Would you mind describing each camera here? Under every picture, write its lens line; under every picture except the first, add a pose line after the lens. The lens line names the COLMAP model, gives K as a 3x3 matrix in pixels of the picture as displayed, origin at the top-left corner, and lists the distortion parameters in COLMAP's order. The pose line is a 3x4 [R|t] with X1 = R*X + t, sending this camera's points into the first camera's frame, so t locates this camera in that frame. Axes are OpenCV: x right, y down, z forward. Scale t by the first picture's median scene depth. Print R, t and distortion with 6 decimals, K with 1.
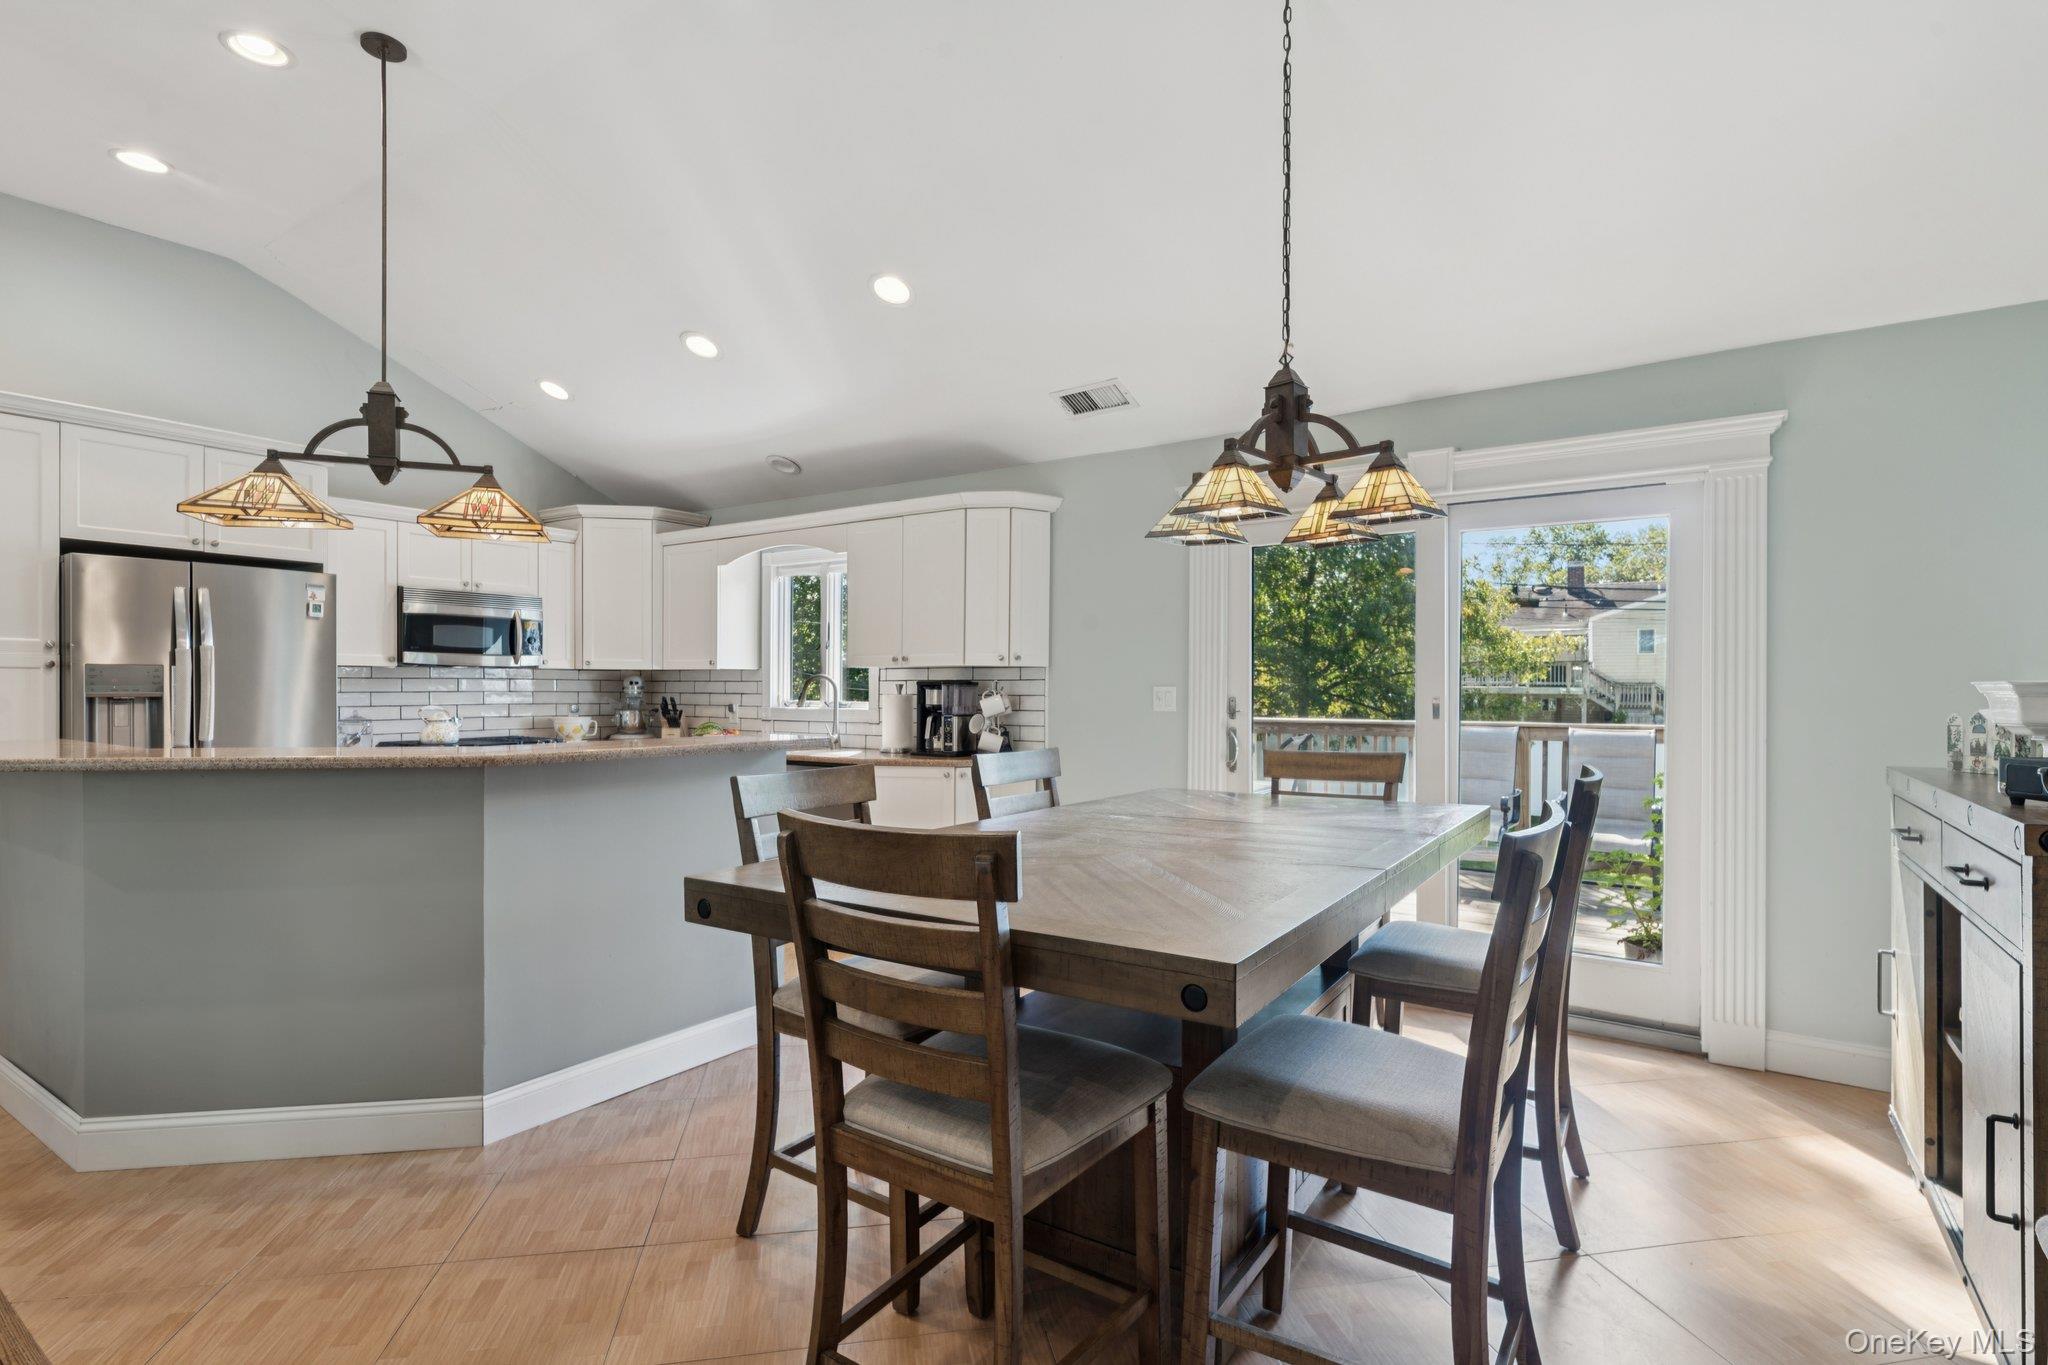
lens RADIAL K [[990.1, 0, 1024.0], [0, 990.1, 682.5], [0, 0, 1]] dist [-0.001723, 0.001106]
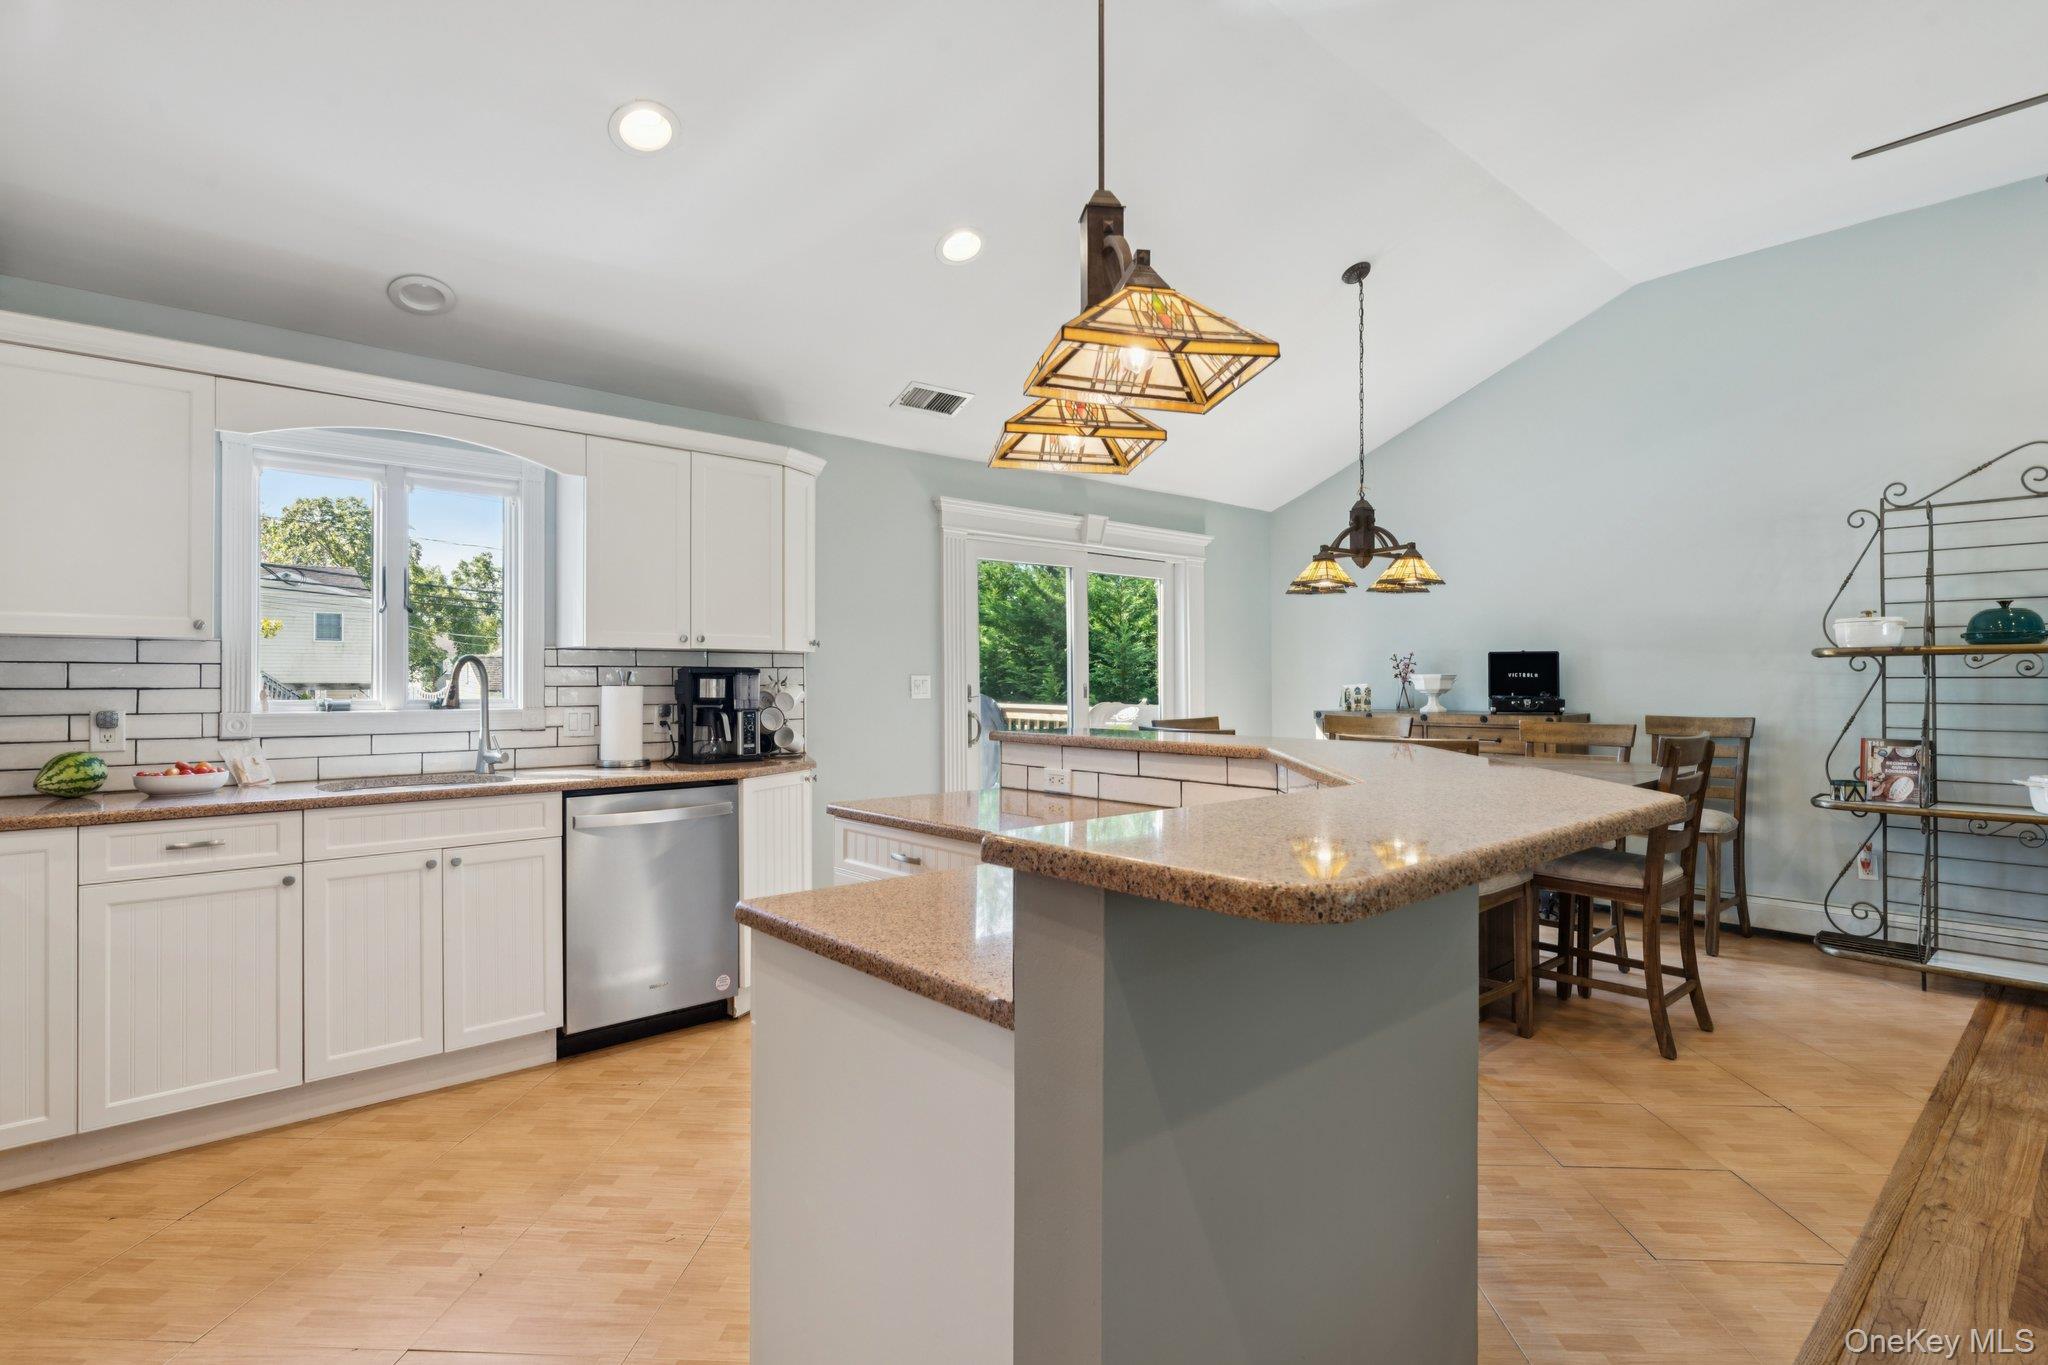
lens RADIAL K [[1019.1, 0, 1026.0], [0, 1019.1, 642.8], [0, 0, 1]] dist [0.002803, -0.000374]
pose [[0.230765, 0.032950, 0.972452, -0.854274], [-0.004613, 0.999452, -0.032770, 0.003966], [-0.972999, 0.003076, 0.230790, 0.592477]]
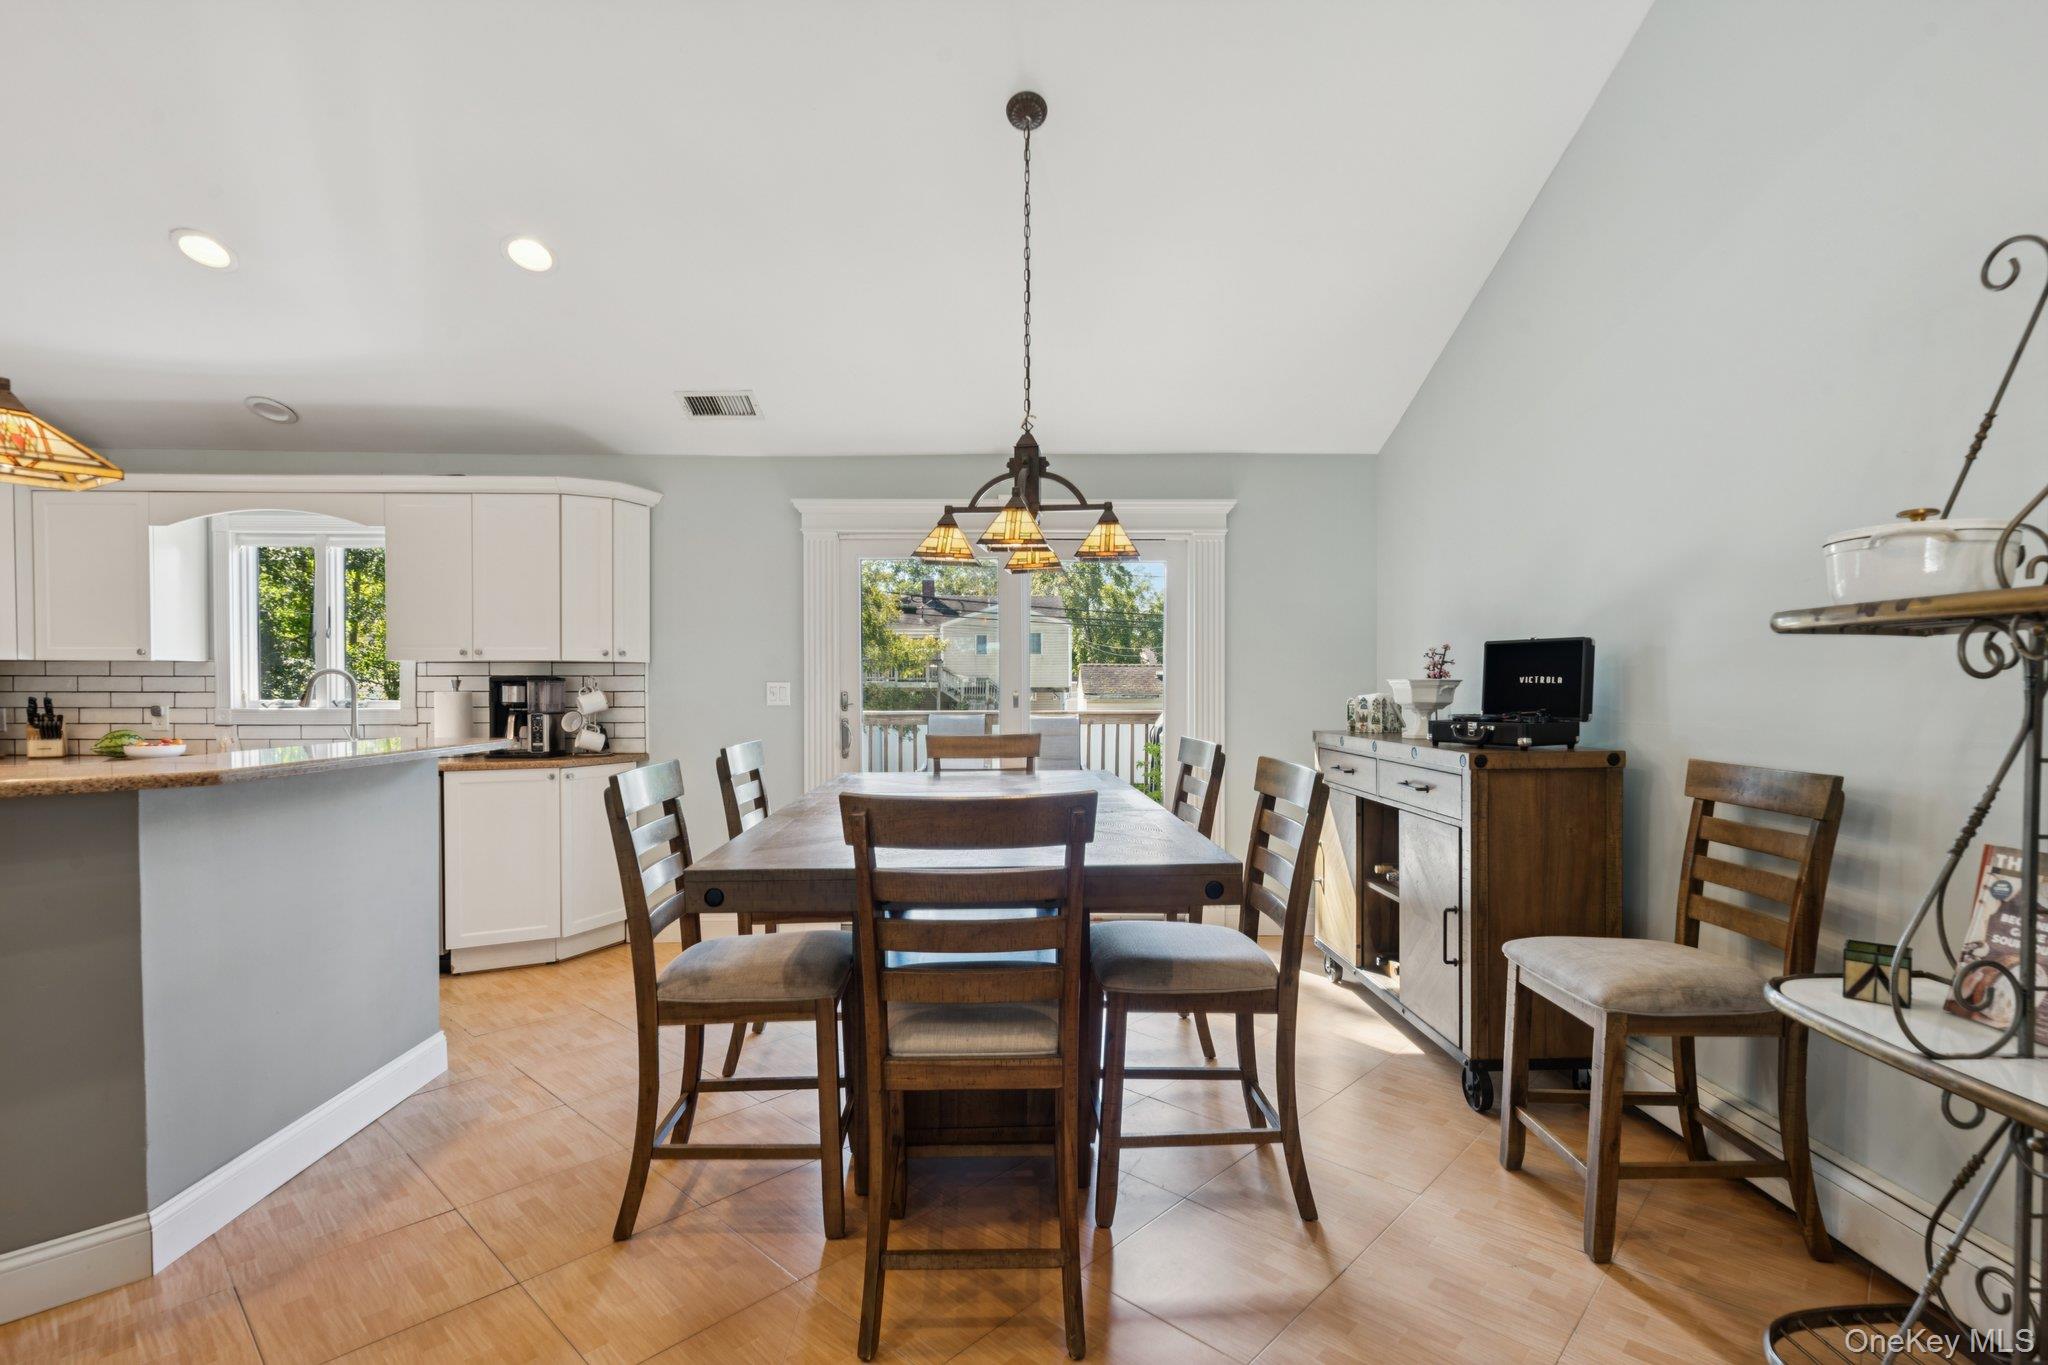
lens RADIAL K [[966.9, 0, 1016.0], [0, 966.9, 692.5], [0, 0, 1]] dist [-0.001752, 0.000357]
pose [[0.810968, -0.007703, 0.585040, -0.246486], [-0.001376, 0.999885, 0.015073, -0.001072], [-0.585089, -0.013029, 0.810865, -0.003323]]
